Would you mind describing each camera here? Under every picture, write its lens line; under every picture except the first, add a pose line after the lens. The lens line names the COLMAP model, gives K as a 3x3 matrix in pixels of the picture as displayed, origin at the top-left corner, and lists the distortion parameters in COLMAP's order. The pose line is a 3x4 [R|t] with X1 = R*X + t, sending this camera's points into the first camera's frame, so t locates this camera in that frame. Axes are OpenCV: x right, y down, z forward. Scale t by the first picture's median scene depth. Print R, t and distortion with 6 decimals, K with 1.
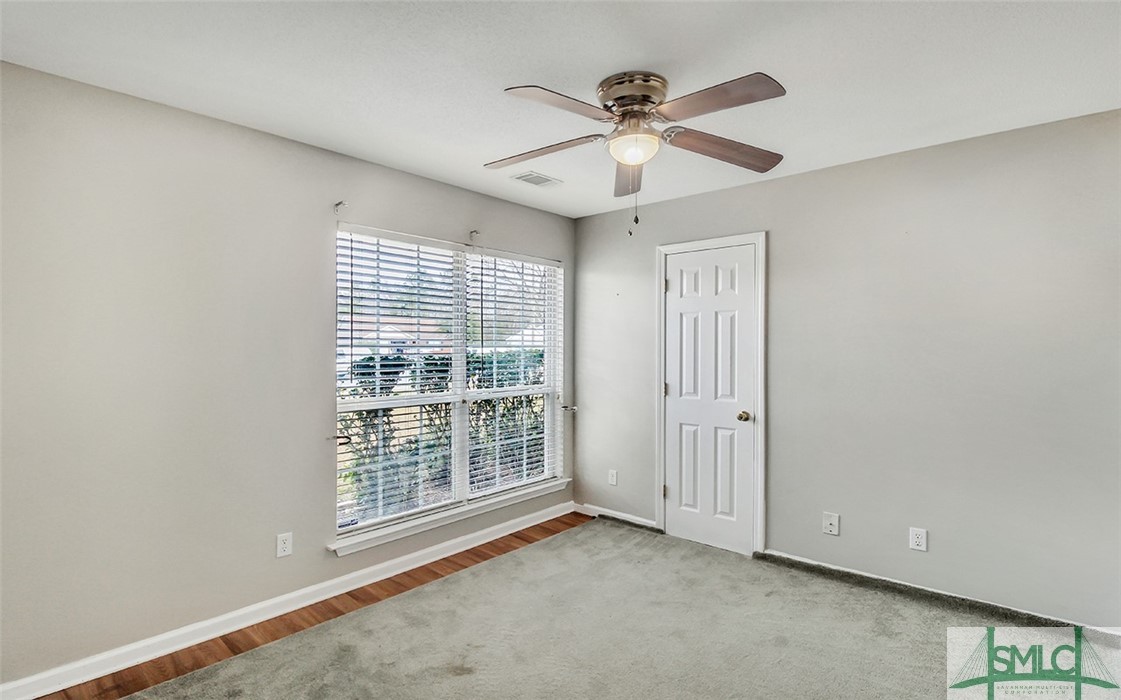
lens RADIAL K [[539.1, 0, 565.9], [0, 539.1, 347.5], [0, 0, 1]] dist [0.006255, -0.000061]
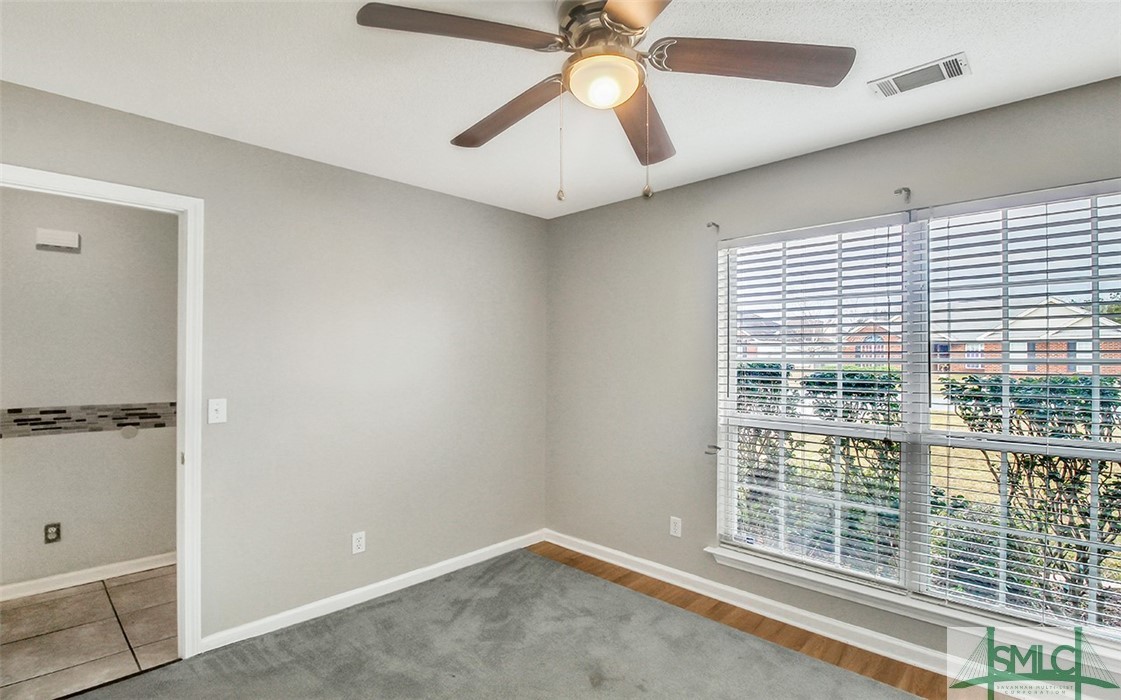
lens RADIAL K [[539.1, 0, 565.9], [0, 539.1, 347.5], [0, 0, 1]] dist [0.006255, -0.000061]
pose [[-0.033359, -0.022038, -0.999200, 0.589542], [-0.006723, 0.999739, -0.021826, -0.002185], [0.999421, 0.005989, -0.033498, 0.686646]]
